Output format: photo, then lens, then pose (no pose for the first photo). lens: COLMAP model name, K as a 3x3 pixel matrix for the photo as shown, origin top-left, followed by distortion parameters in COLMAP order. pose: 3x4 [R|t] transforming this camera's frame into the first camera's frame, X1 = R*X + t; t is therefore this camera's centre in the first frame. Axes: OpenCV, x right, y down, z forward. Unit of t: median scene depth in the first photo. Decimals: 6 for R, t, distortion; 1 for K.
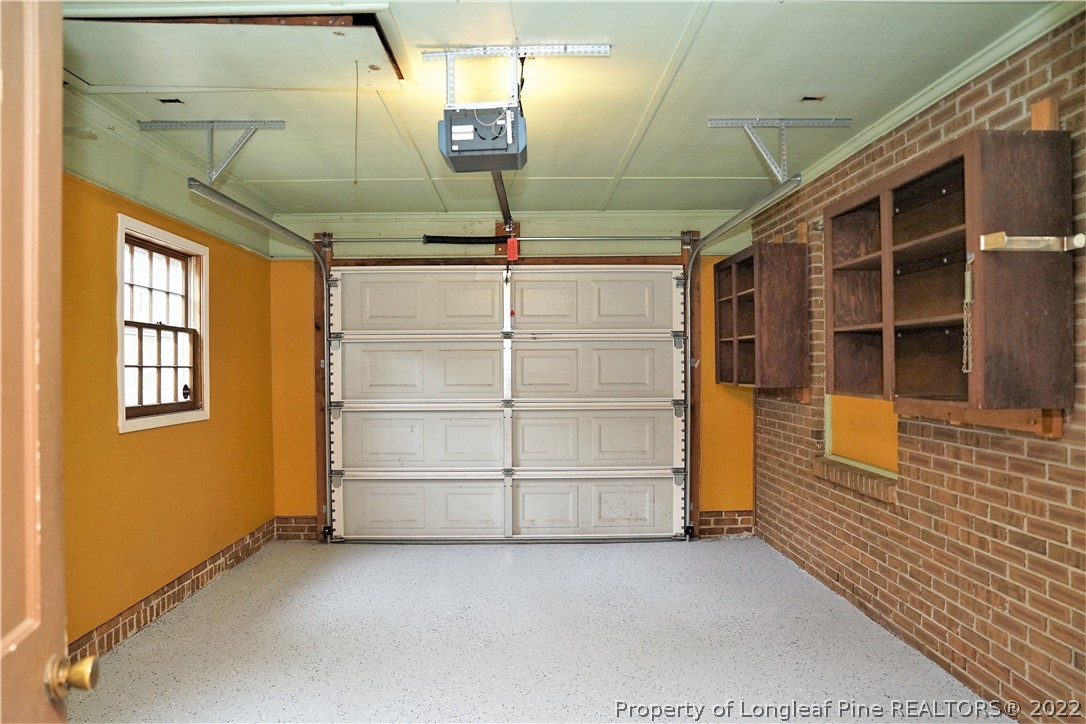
lens RADIAL K [[747.6, 0, 541.5], [0, 747.6, 358.9], [0, 0, 1]] dist [-0.127574, 0.090628]
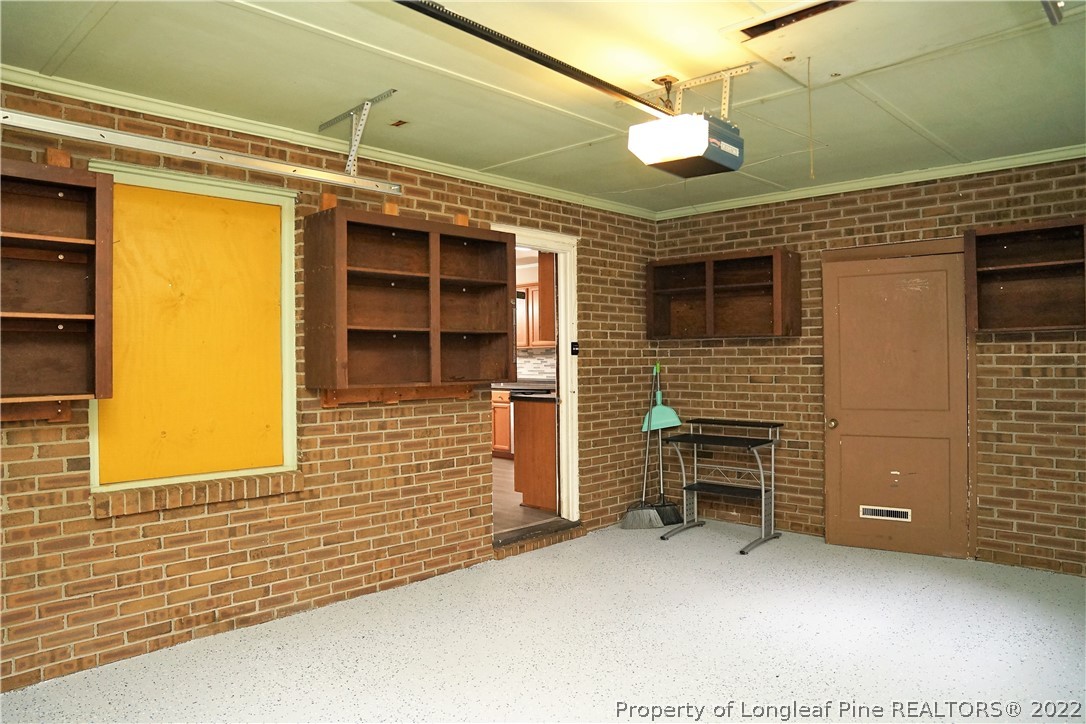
lens RADIAL K [[747.6, 0, 541.6], [0, 747.6, 362.6], [0, 0, 1]] dist [-0.127574, 0.090628]
pose [[-0.705166, 0.011219, 0.708953, -0.667855], [0.009982, 0.999933, -0.005894, 0.024750], [-0.708972, 0.002920, -0.705231, 1.877119]]
